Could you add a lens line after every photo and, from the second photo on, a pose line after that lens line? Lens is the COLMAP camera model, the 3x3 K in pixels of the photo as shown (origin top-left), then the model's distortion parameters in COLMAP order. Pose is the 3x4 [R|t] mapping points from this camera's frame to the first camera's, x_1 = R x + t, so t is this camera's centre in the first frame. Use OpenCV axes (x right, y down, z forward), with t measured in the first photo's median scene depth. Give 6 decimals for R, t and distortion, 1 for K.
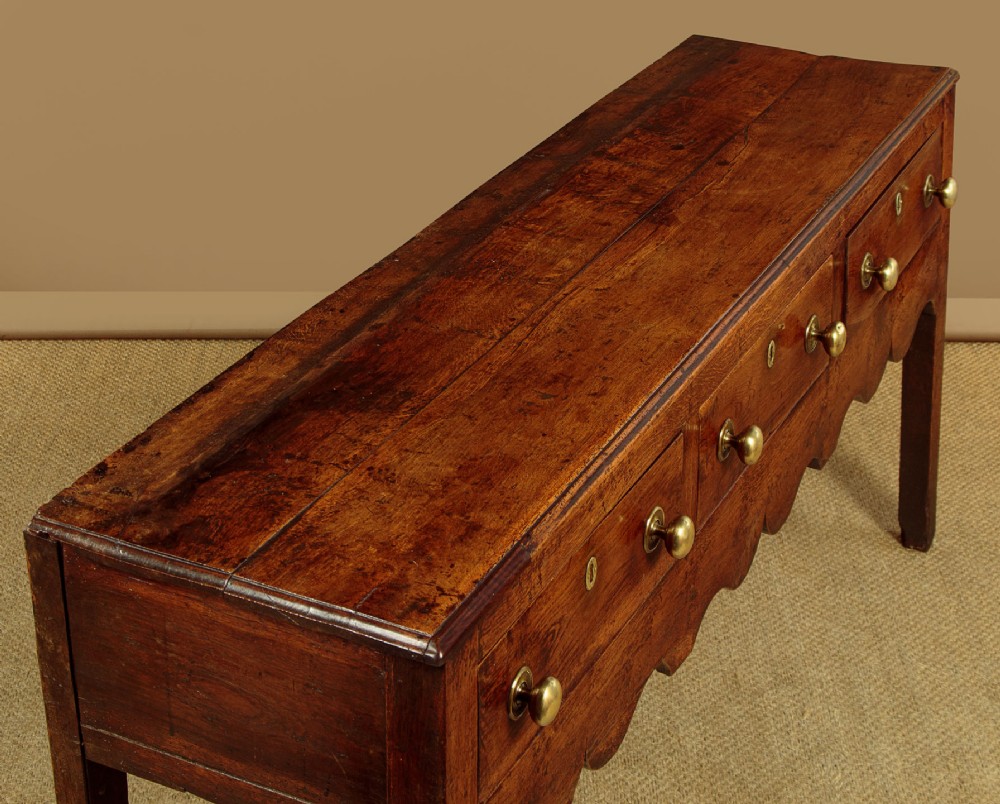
lens RADIAL K [[1986.9, 0, 500.0], [0, 1986.9, 402.0], [0, 0, 1]] dist [-0.028646, -0.092002]
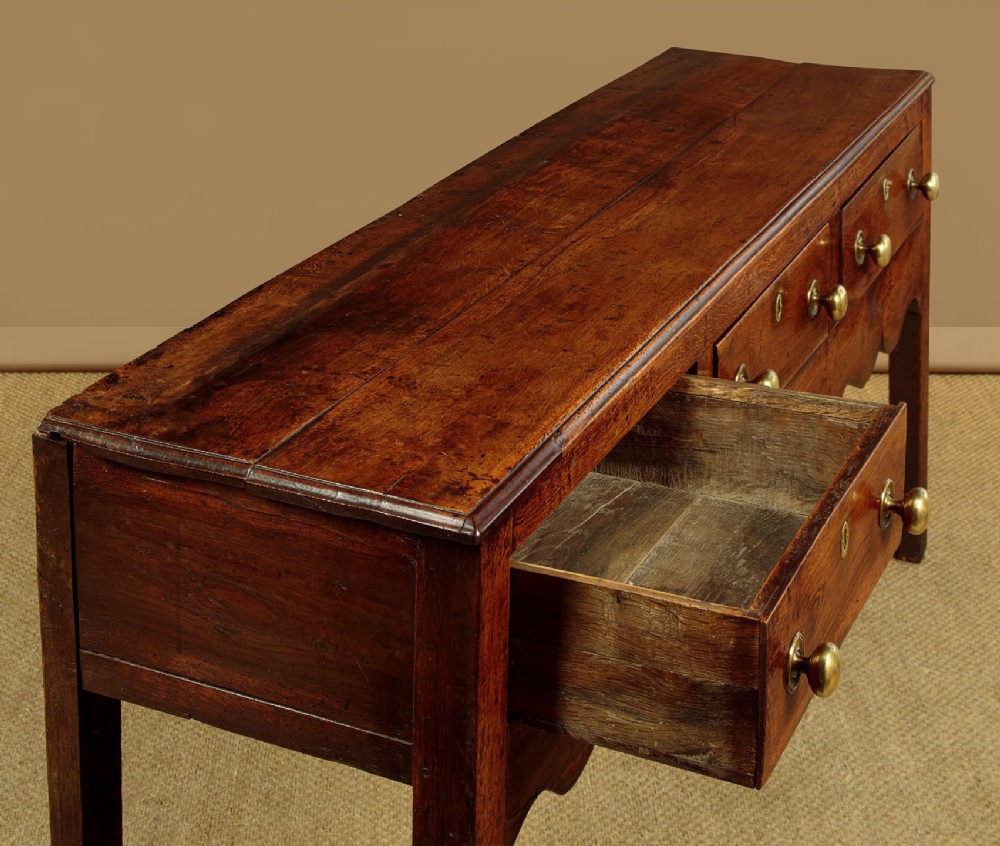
lens RADIAL K [[1981.6, 0, 372.1], [0, 1981.6, 422.8], [0, 0, 1]] dist [-0.026343, 0.015661]
pose [[0.999483, 0.008337, 0.031051, -0.098859], [-0.001729, 0.978337, -0.207011, 0.243649], [-0.032104, 0.206850, 0.977846, 0.048390]]
